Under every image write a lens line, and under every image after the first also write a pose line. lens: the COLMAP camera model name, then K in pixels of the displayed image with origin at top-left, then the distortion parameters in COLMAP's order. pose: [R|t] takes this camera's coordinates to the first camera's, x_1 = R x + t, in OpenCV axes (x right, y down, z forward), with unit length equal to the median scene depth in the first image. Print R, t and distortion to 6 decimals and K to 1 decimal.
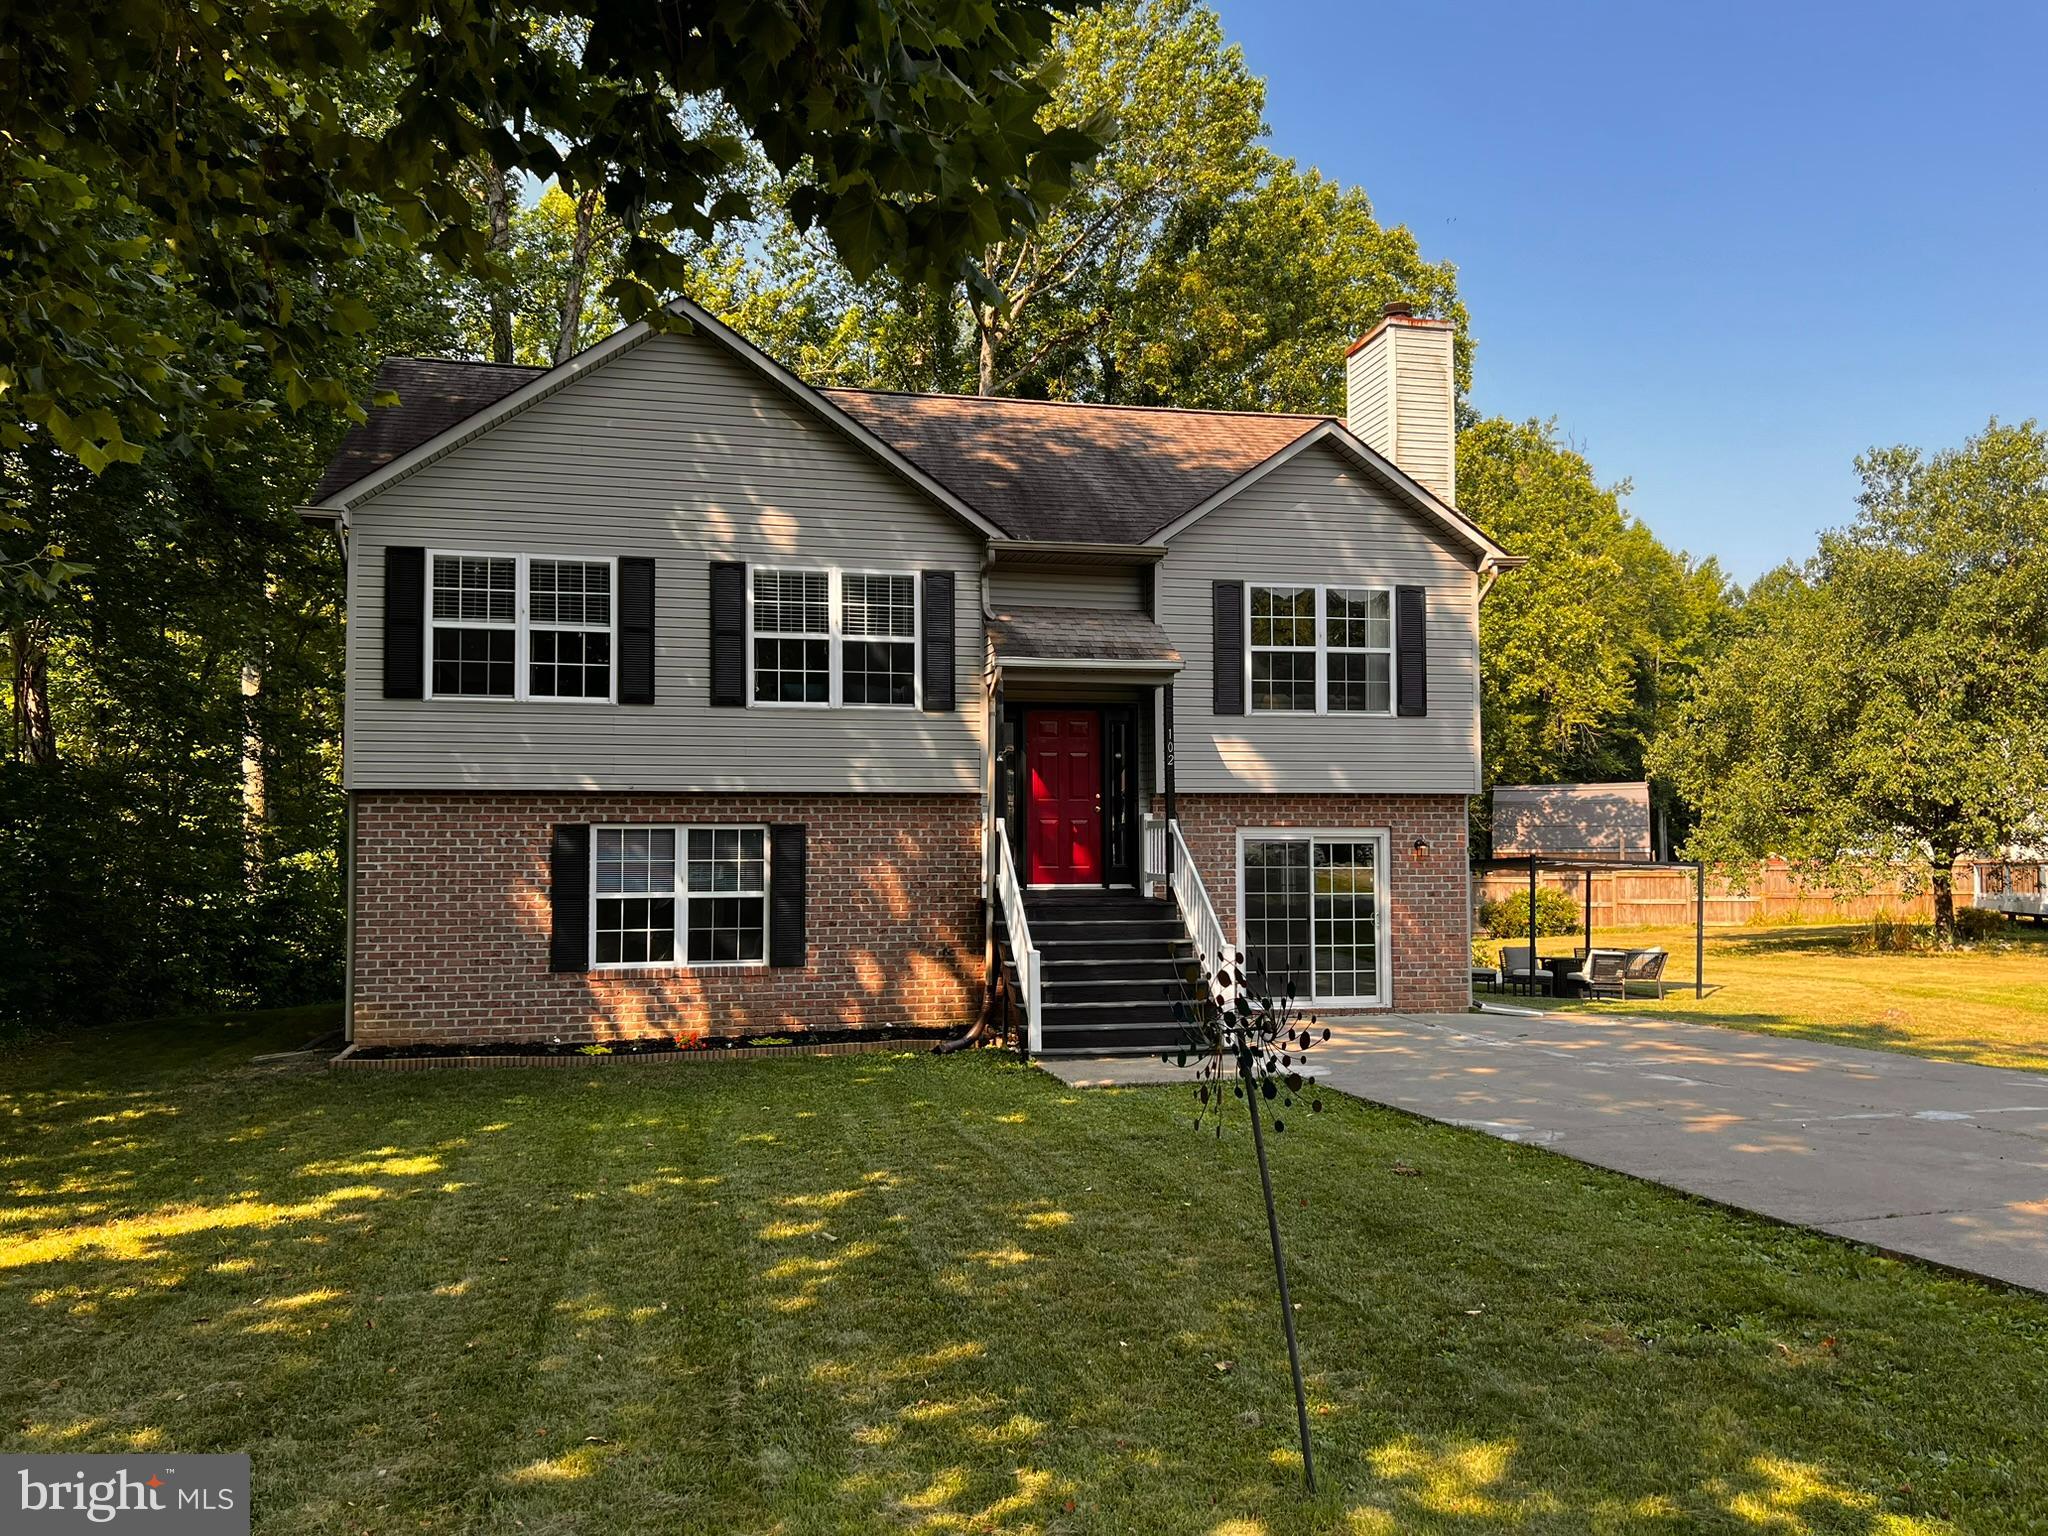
lens RADIAL K [[1550.3, 0, 1025.6], [0, 1550.3, 751.3], [0, 0, 1]] dist [0.037760, -0.037309]
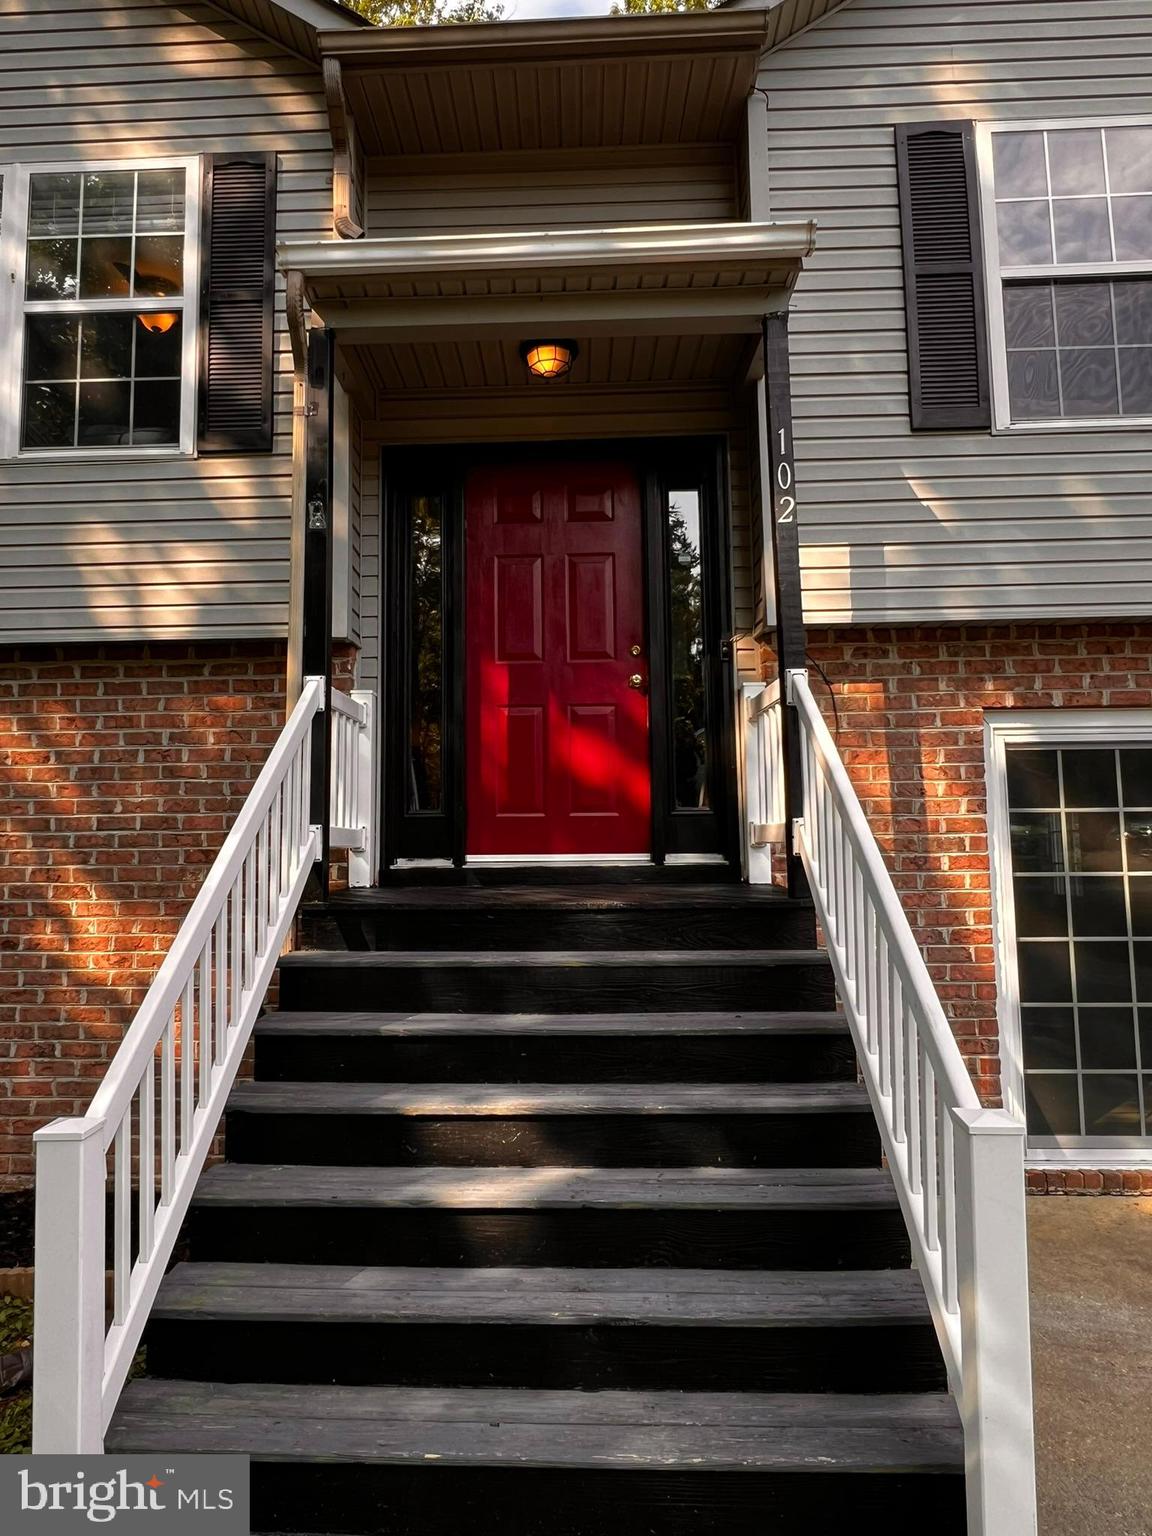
lens RADIAL K [[972.4, 0, 540.6], [0, 972.4, 745.5], [0, 0, 1]] dist [-0.004366, -0.000346]
pose [[0.962902, -0.037056, -0.267295, 0.096992], [0.025465, 0.998584, -0.046699, 0.070481], [0.268647, 0.038160, 0.962483, 0.764875]]
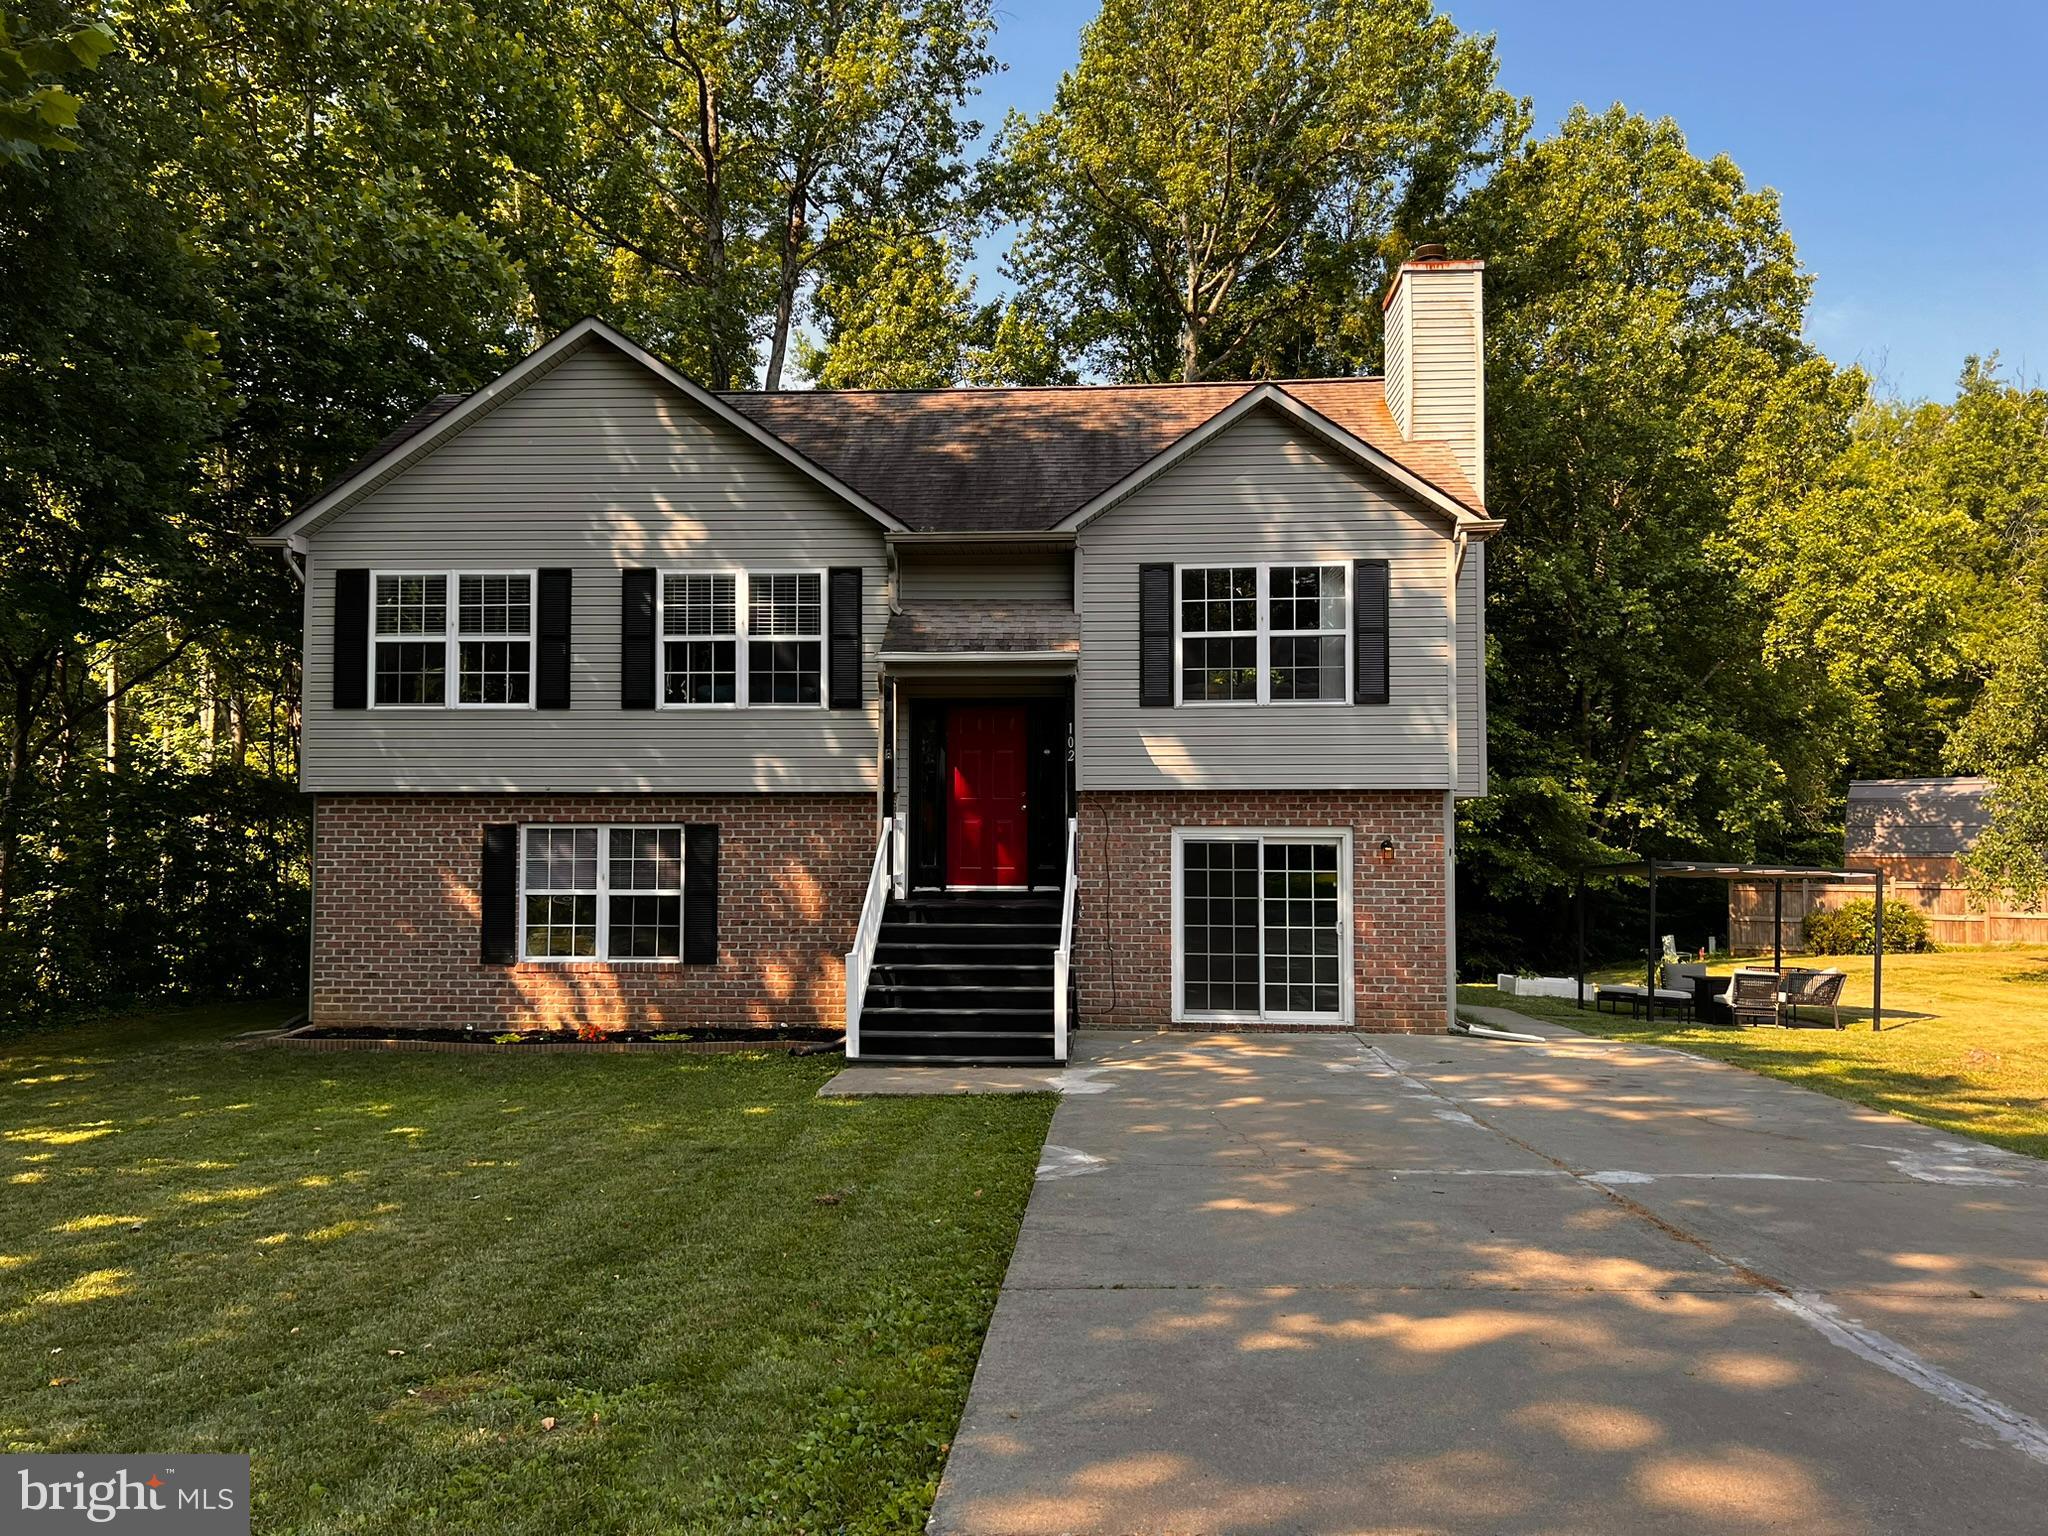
lens RADIAL K [[1550.3, 0, 1054.9], [0, 1550.3, 749.5], [0, 0, 1]] dist [0.037760, -0.037309]
pose [[0.958364, -0.014163, -0.285196, 0.354671], [0.013794, 0.999899, -0.003302, 0.004832], [0.285214, -0.000769, 0.958463, 0.089934]]
